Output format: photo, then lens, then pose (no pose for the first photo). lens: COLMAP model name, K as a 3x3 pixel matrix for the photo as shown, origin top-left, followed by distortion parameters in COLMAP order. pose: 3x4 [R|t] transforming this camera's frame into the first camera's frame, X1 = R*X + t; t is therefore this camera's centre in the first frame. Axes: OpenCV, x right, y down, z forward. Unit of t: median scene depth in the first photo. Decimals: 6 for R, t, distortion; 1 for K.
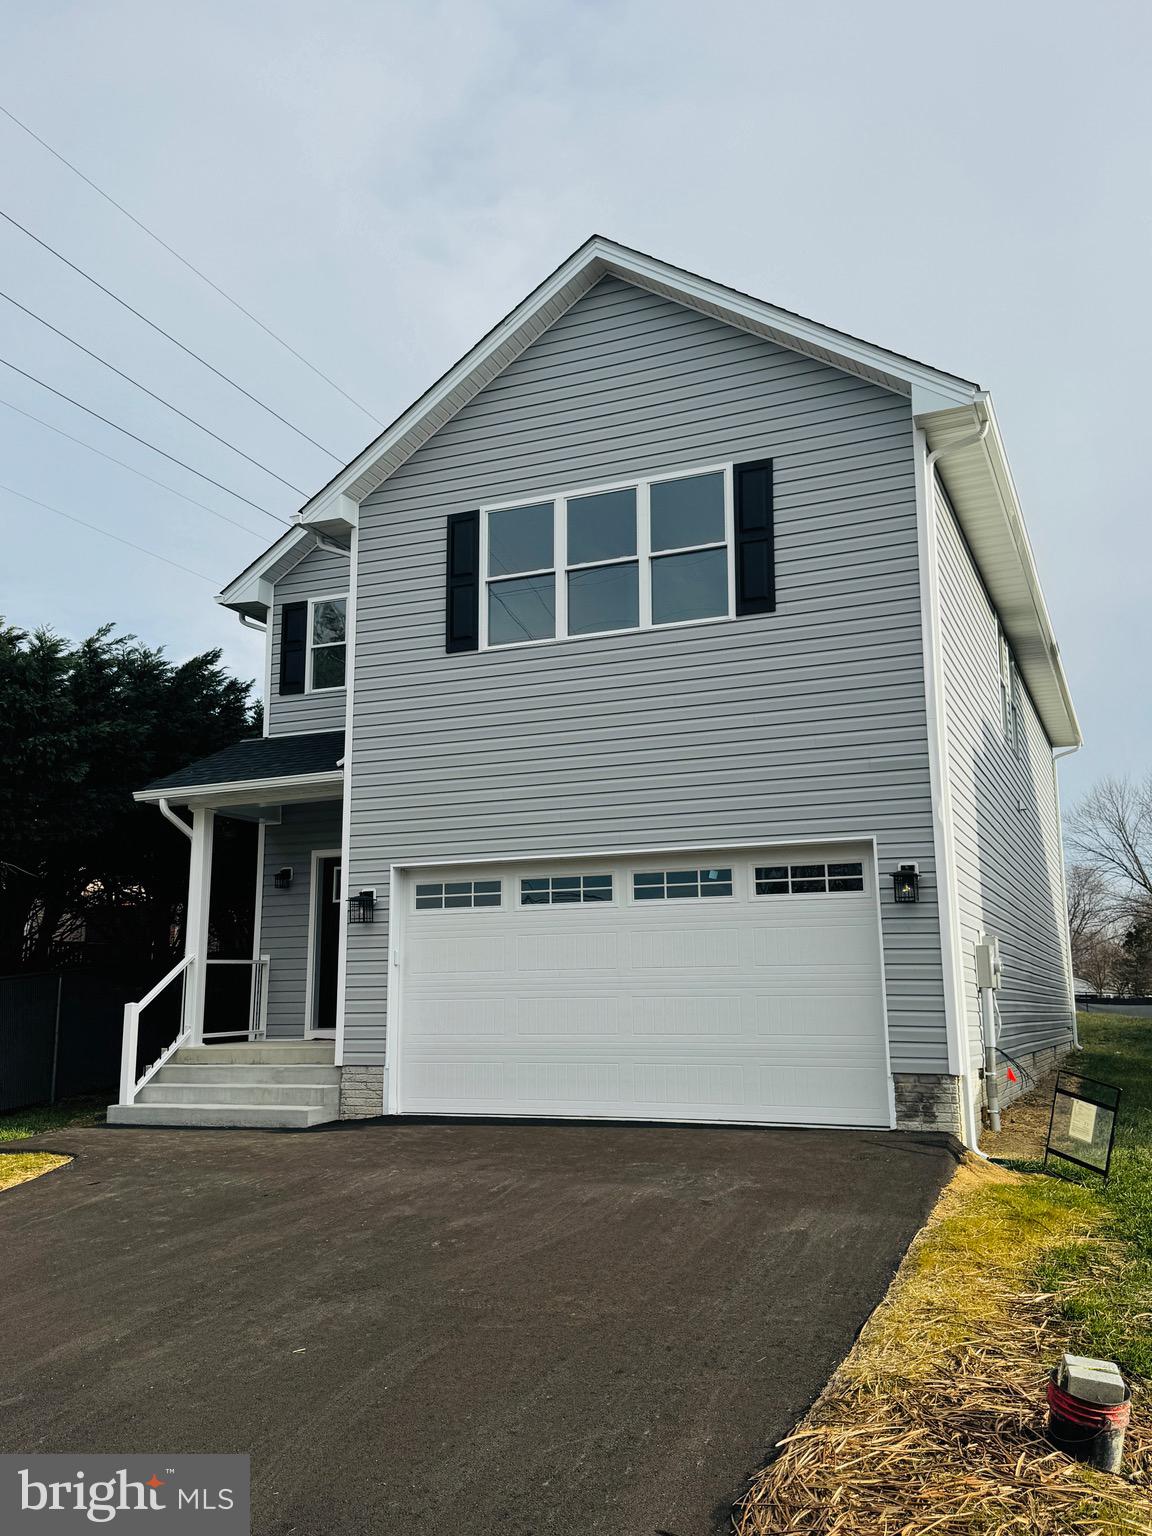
lens RADIAL K [[1301.6, 0, 572.5], [0, 1301.6, 769.2], [0, 0, 1]] dist [0.105013, 0.004589]
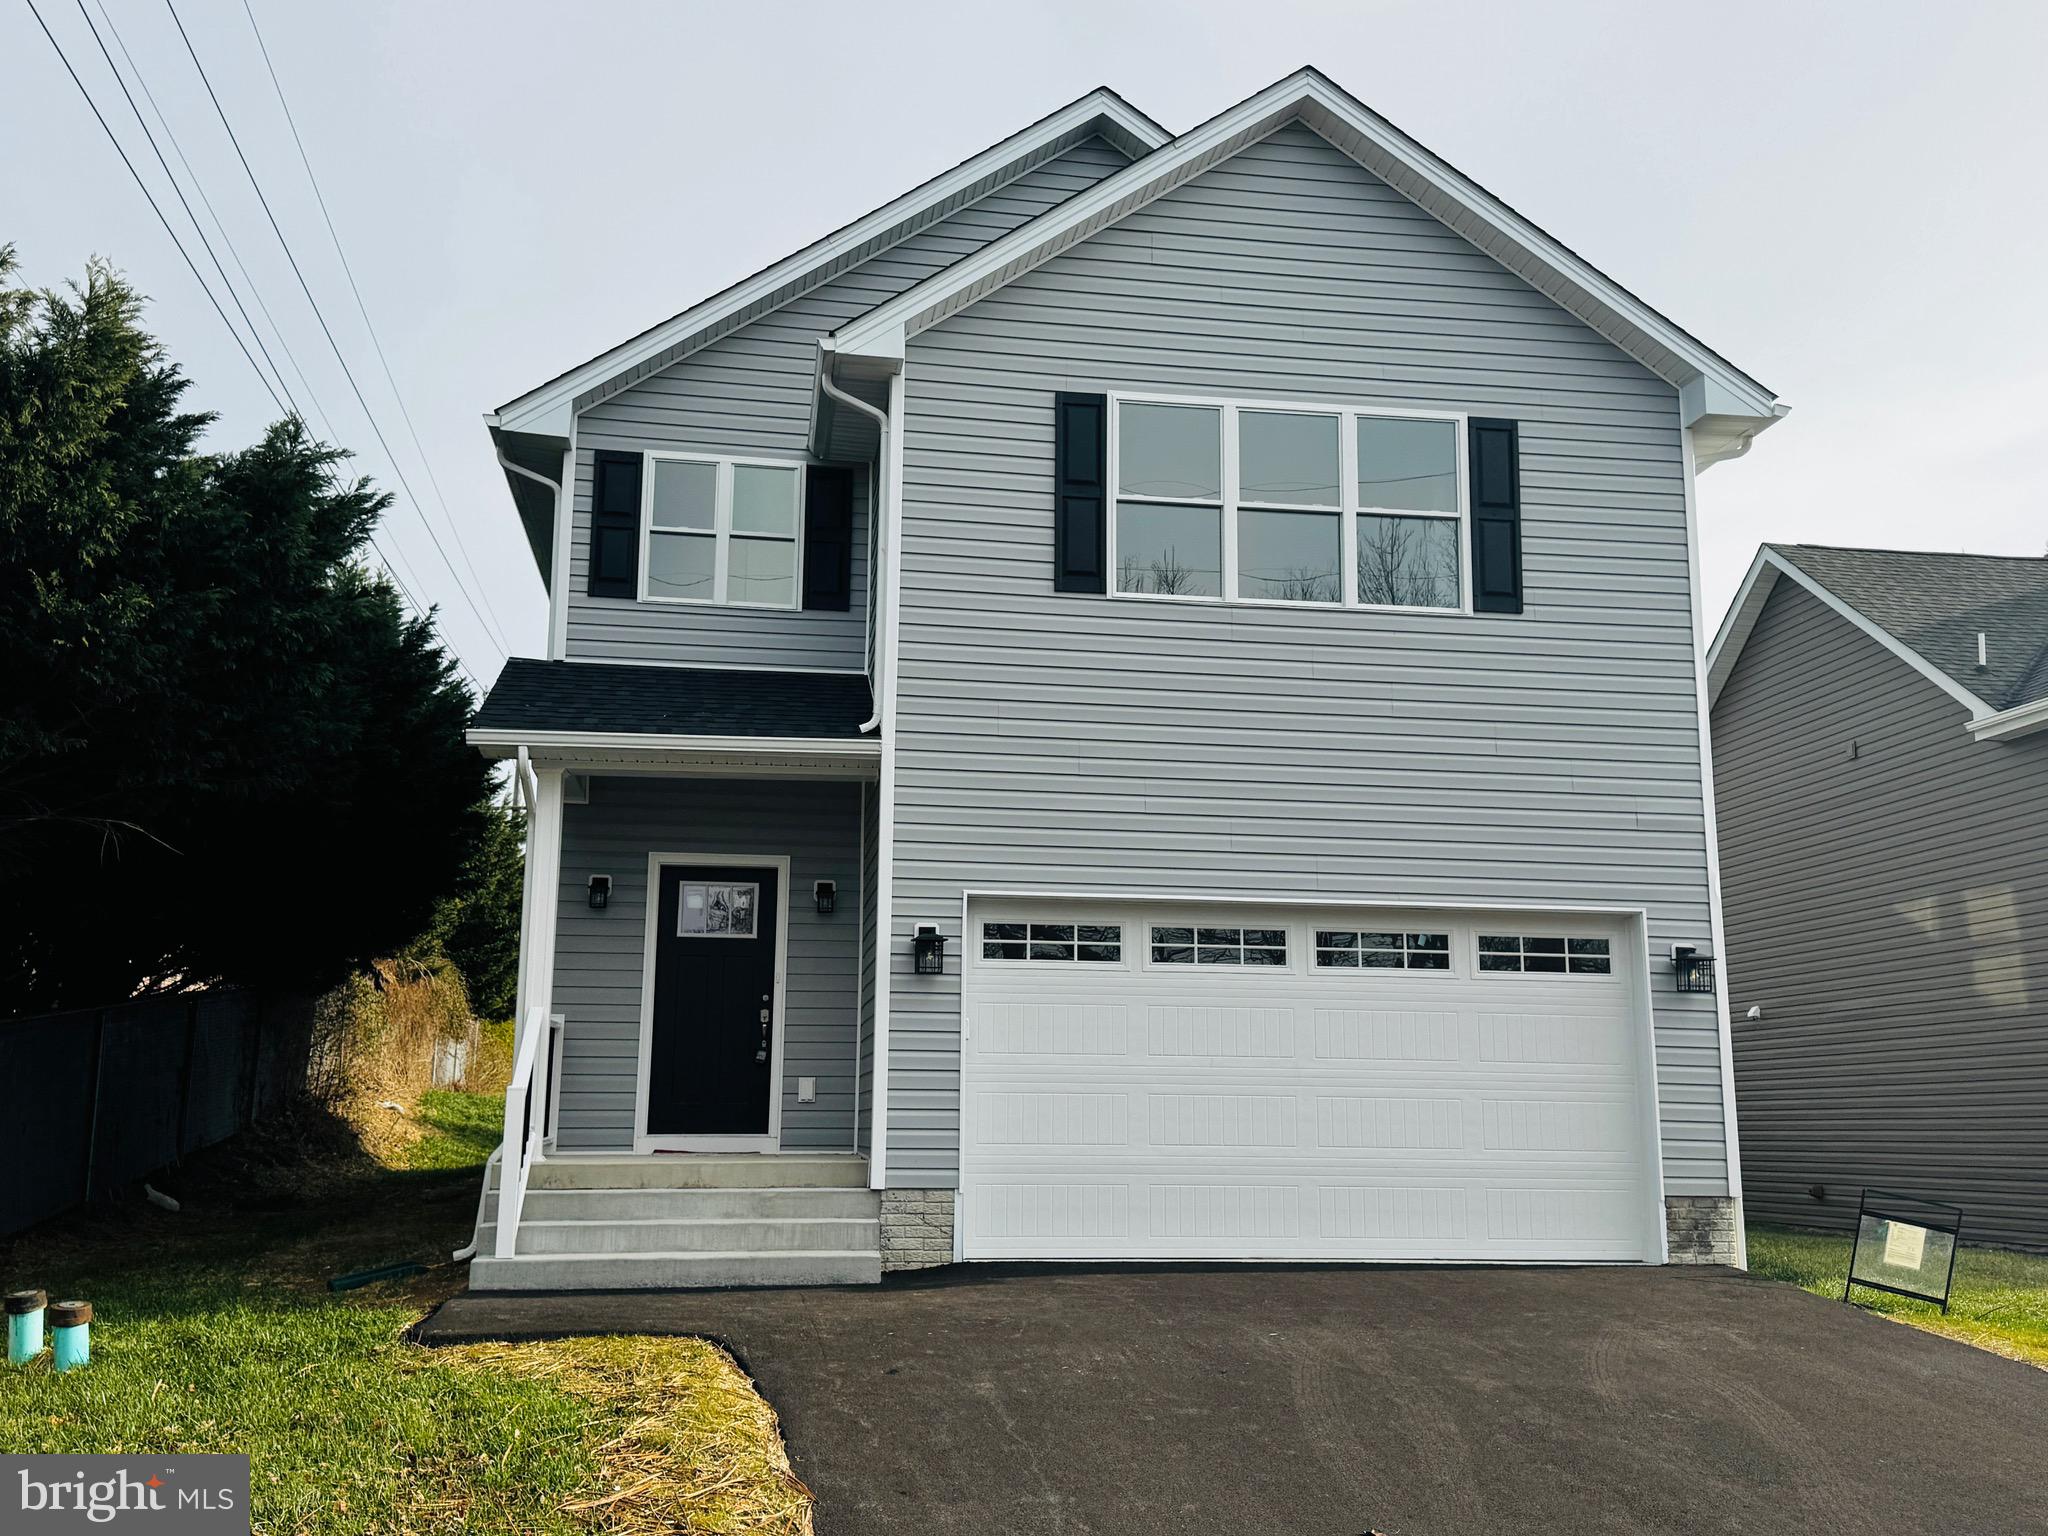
lens RADIAL K [[1865.3, 0, 1023.8], [0, 1865.3, 778.1], [0, 0, 1]] dist [0.085271, 0.000000]
pose [[0.847119, 0.110153, 0.519862, -0.644283], [-0.109683, 0.993459, -0.031773, 0.044567], [-0.519961, -0.030104, 0.853659, 0.173435]]
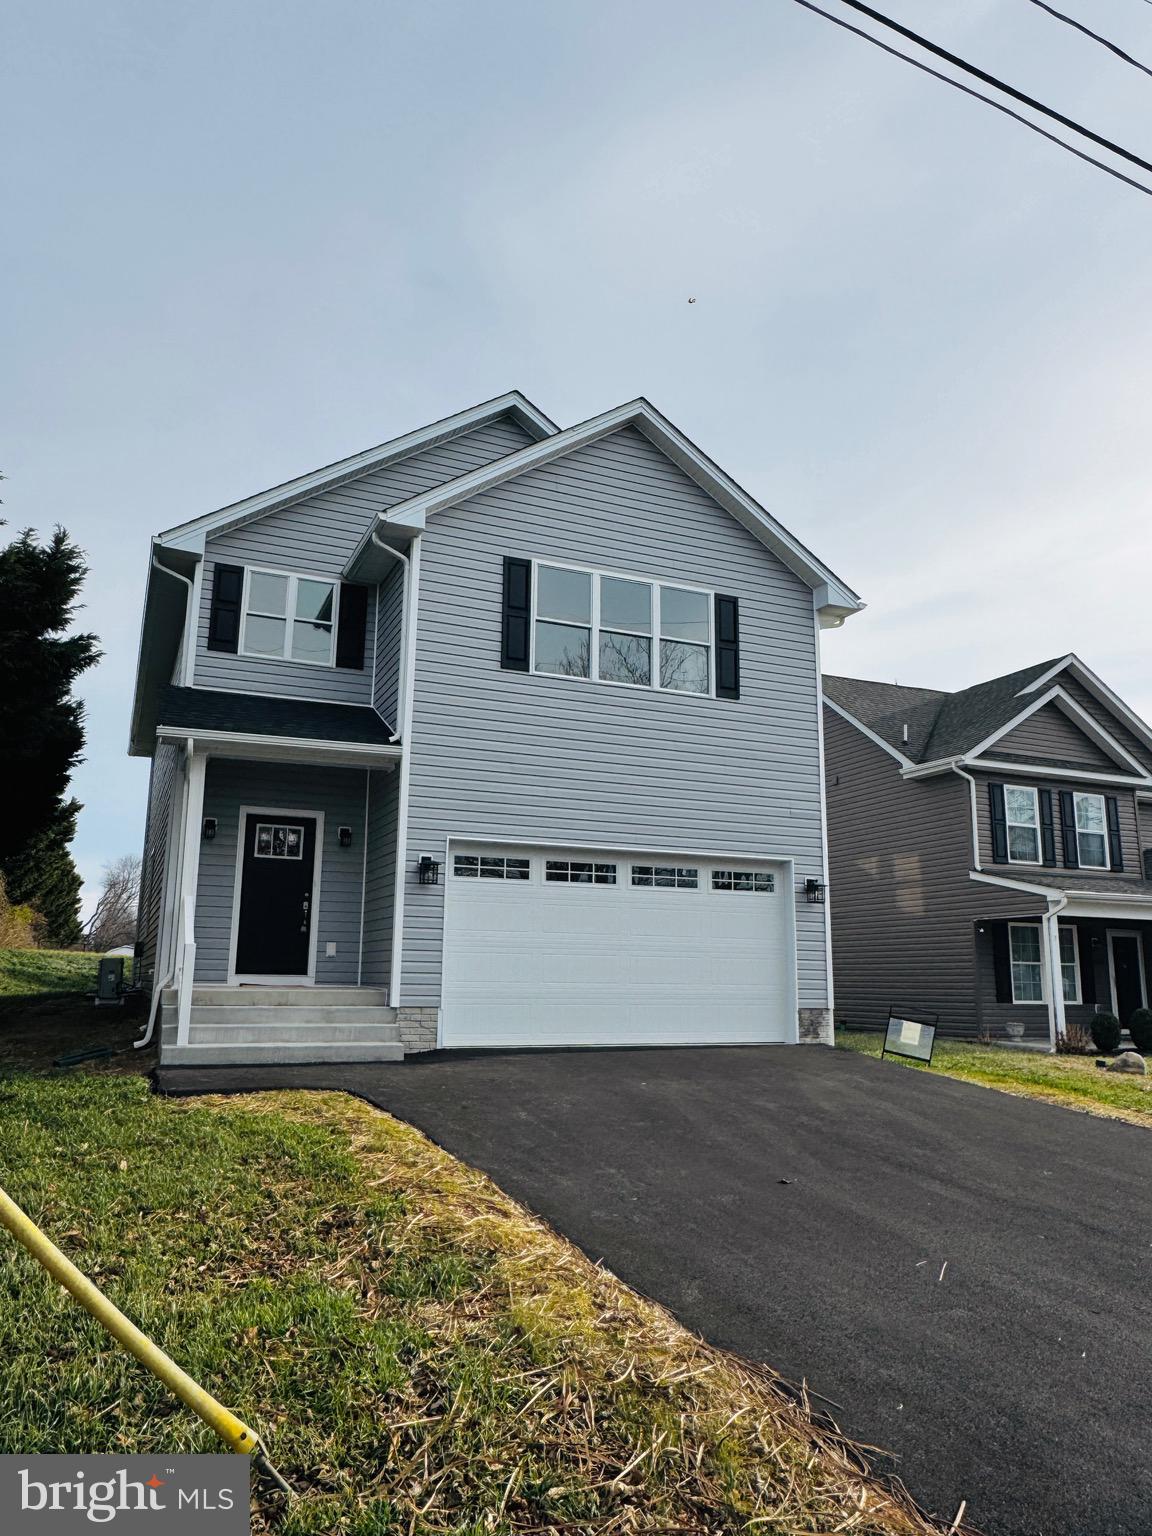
lens RADIAL K [[1068.9, 0, 565.6], [0, 1068.9, 766.0], [0, 0, 1]] dist [-0.009695, -0.004500]
pose [[0.687053, 0.158703, 0.709064, -0.785165], [-0.149973, 0.985816, -0.075328, 0.070237], [-0.710962, -0.054586, 0.701109, 0.269417]]
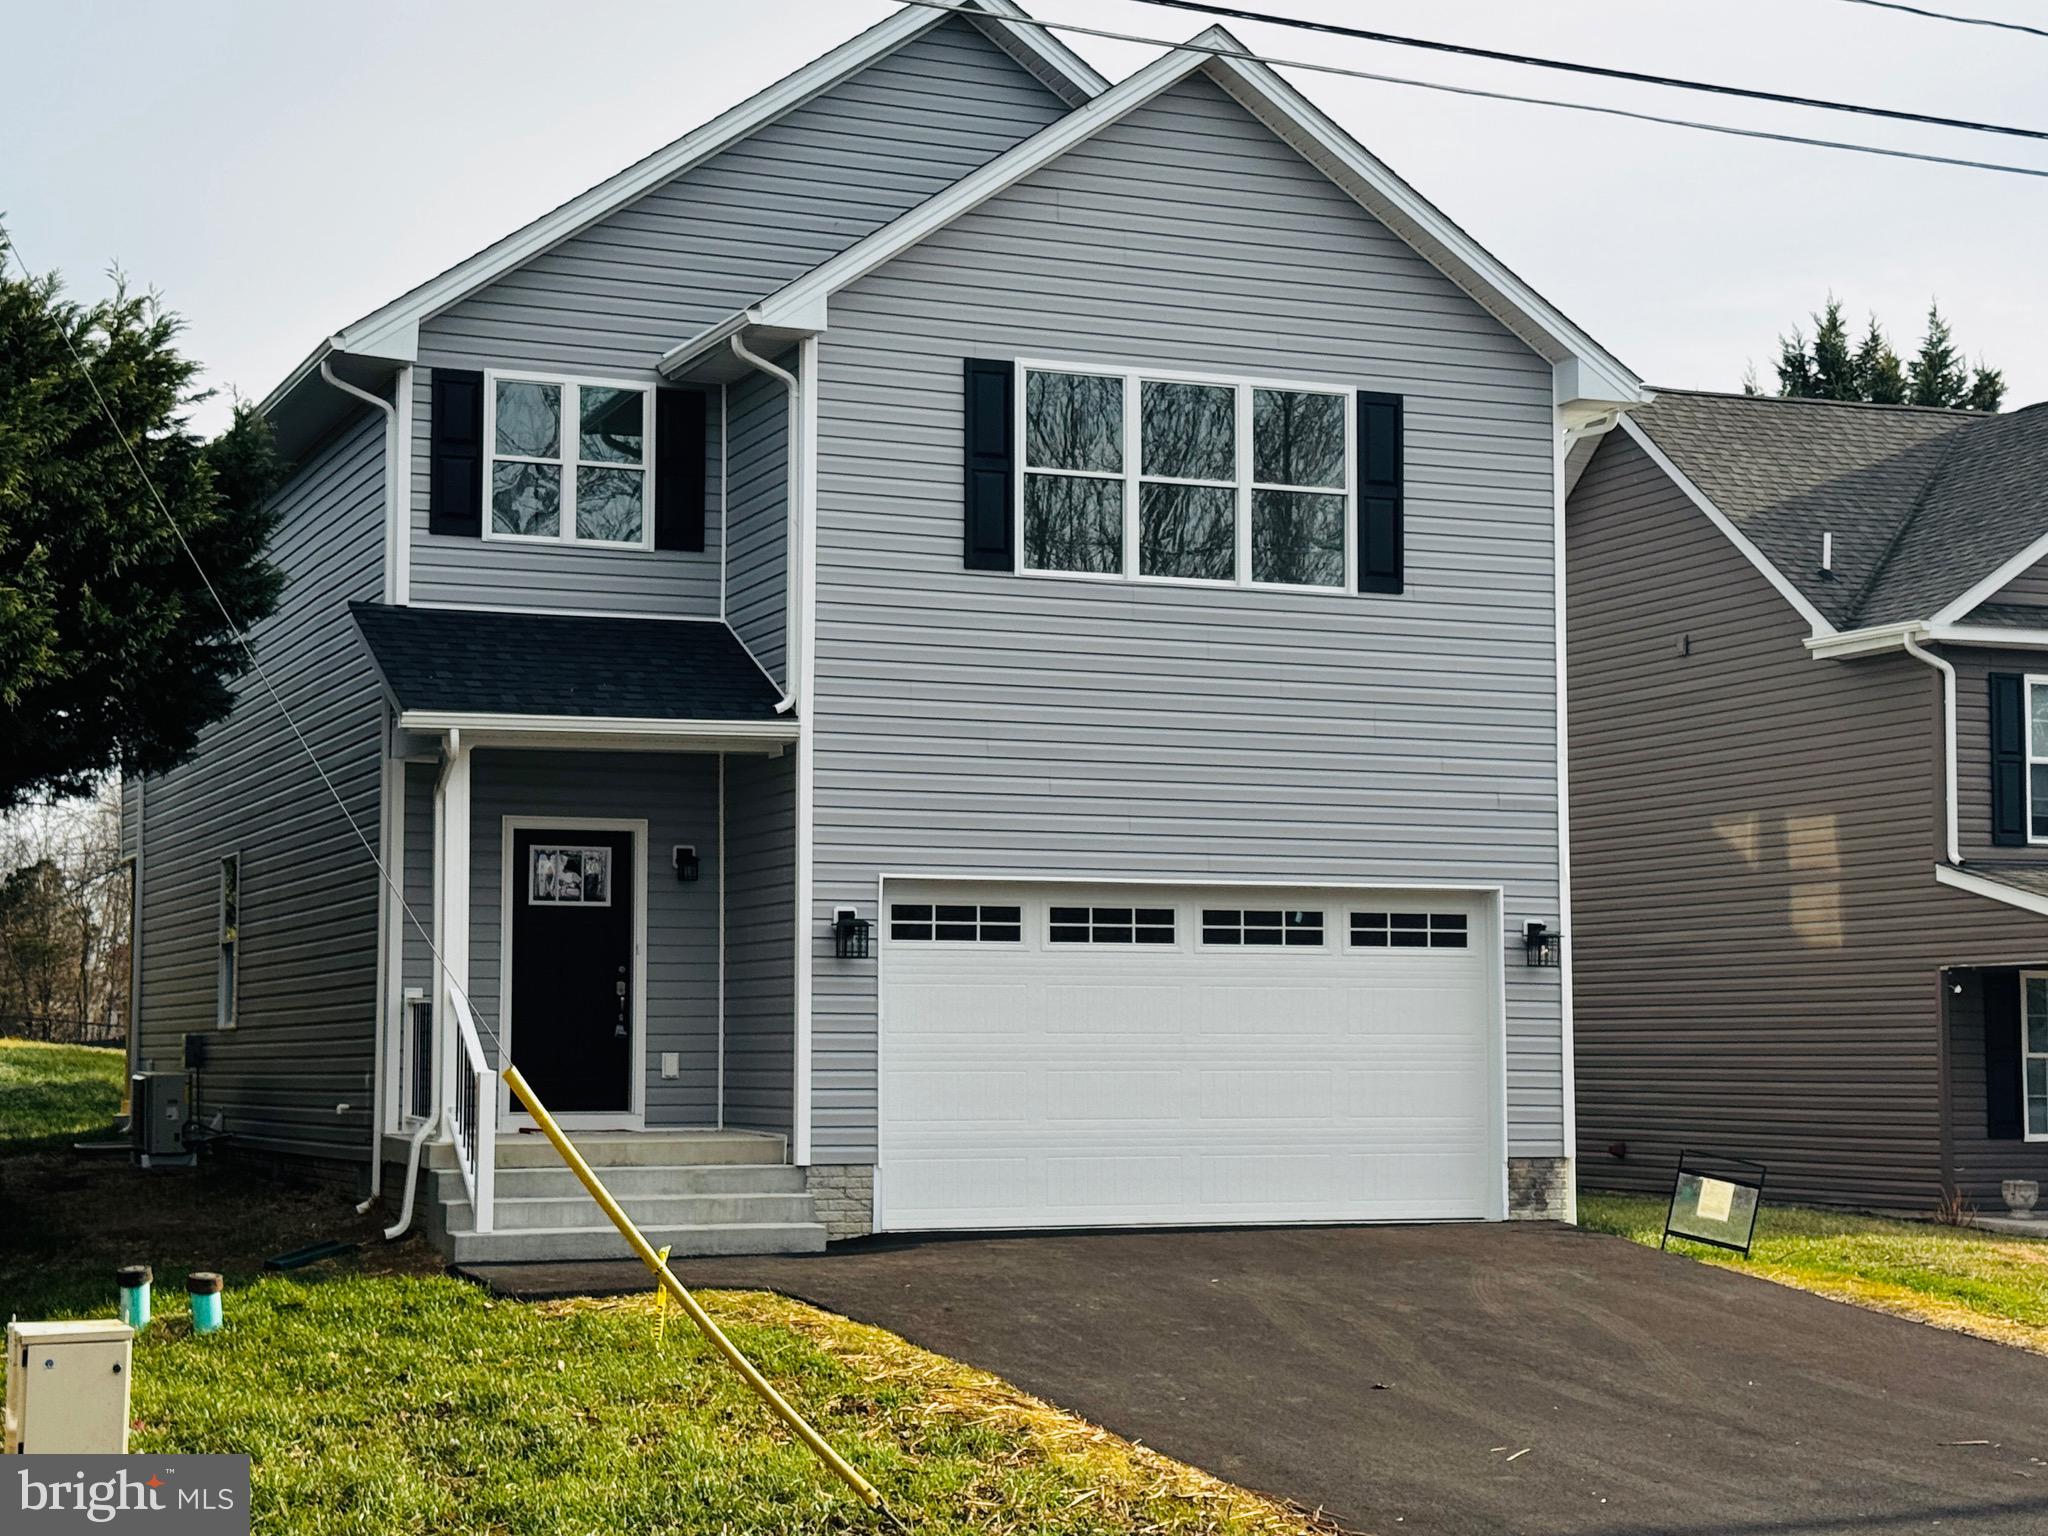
lens RADIAL K [[3442.2, 0, 1009.6], [0, 3442.2, 764.6], [0, 0, 1]] dist [0.114773, 0.000000]
pose [[0.699199, 0.067195, 0.711762, -1.423014], [-0.135284, 0.990022, 0.039431, -0.064813], [-0.702010, -0.123860, 0.701313, -0.303584]]
